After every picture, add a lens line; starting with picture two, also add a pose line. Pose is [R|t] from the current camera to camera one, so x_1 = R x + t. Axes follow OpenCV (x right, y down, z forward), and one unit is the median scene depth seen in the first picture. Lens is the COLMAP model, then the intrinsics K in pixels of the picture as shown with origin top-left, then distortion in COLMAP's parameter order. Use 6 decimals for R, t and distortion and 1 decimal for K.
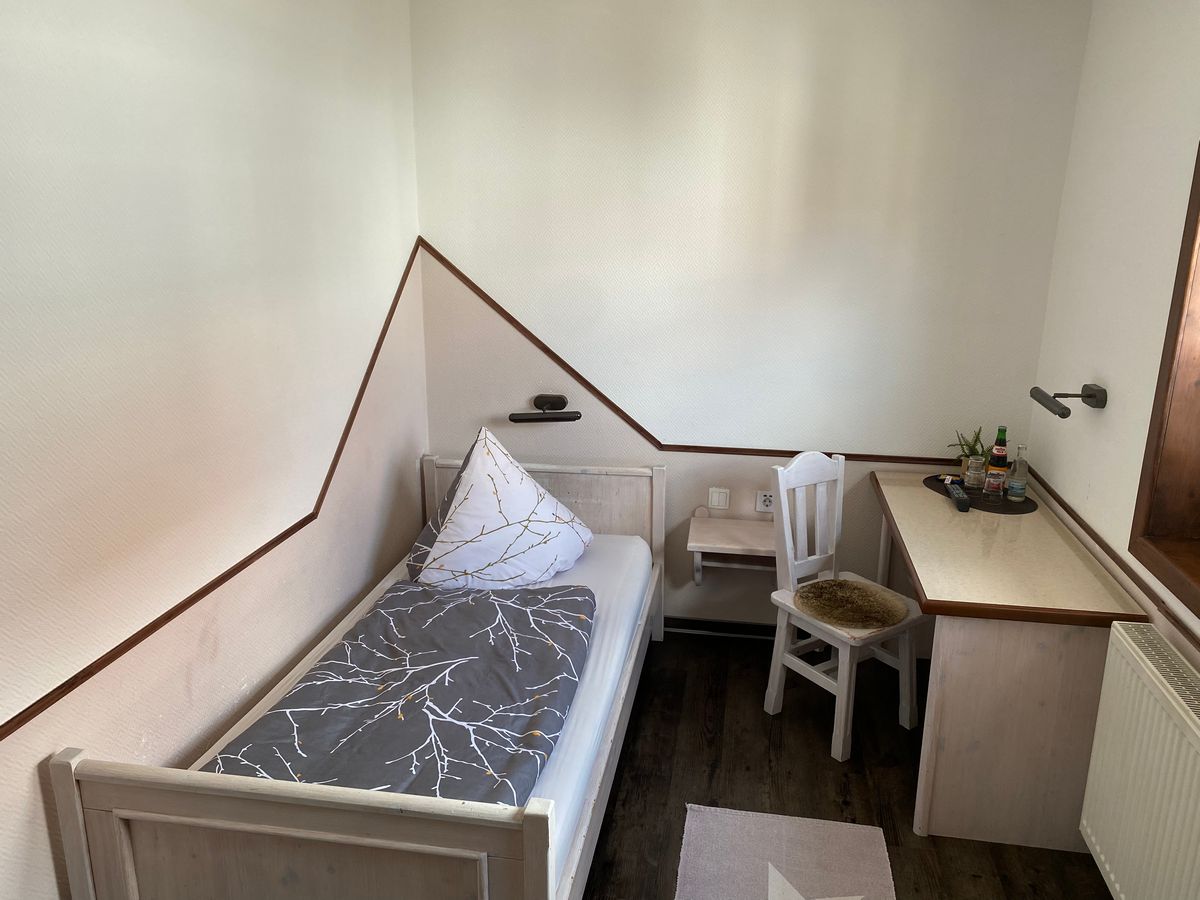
lens RADIAL K [[914.2, 0, 608.8], [0, 914.2, 443.7], [0, 0, 1]] dist [0.063451, -0.079000]
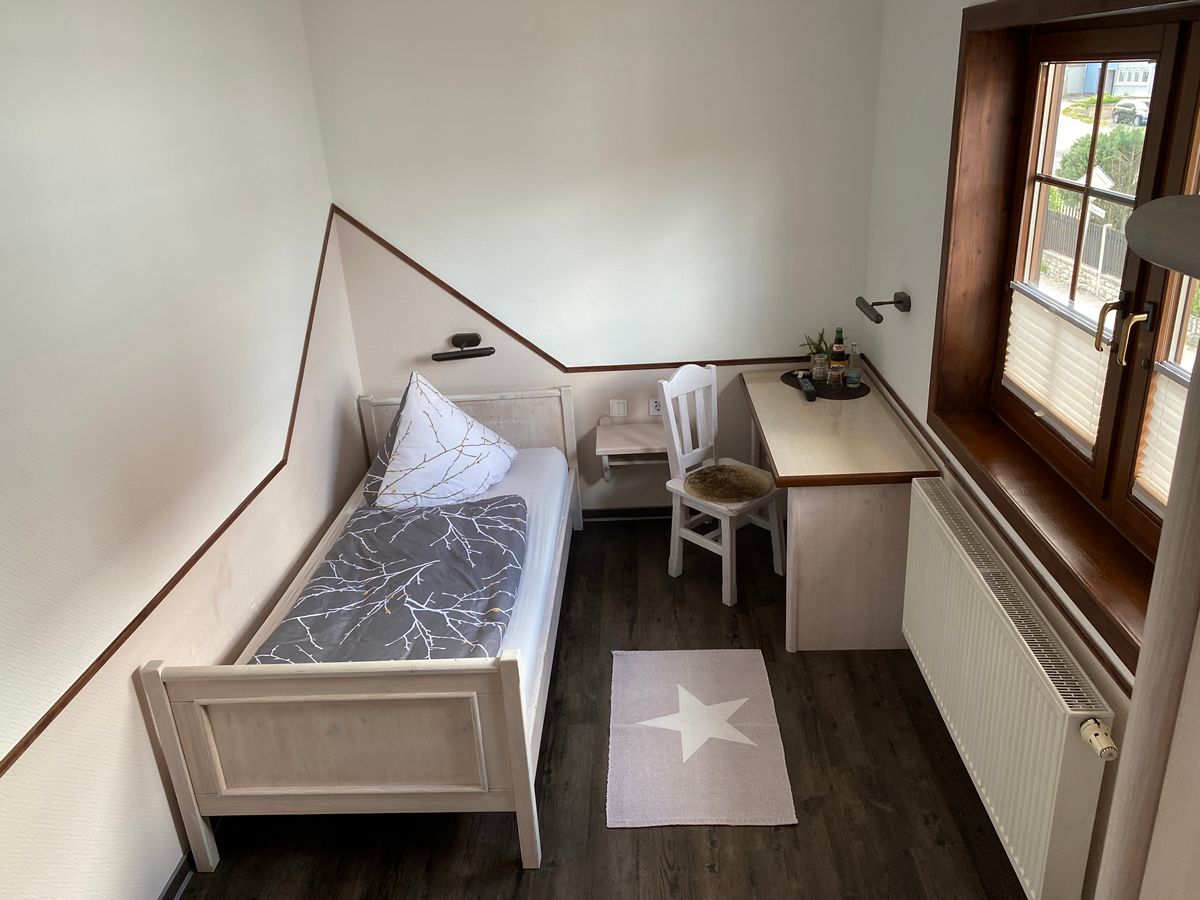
lens RADIAL K [[914.2, 0, 596.3], [0, 914.2, 441.0], [0, 0, 1]] dist [0.063451, -0.079000]
pose [[0.990693, -0.106537, 0.084713, -0.016728], [0.096106, 0.988244, 0.118904, -0.054123], [-0.096385, -0.109656, 0.989285, -0.229442]]
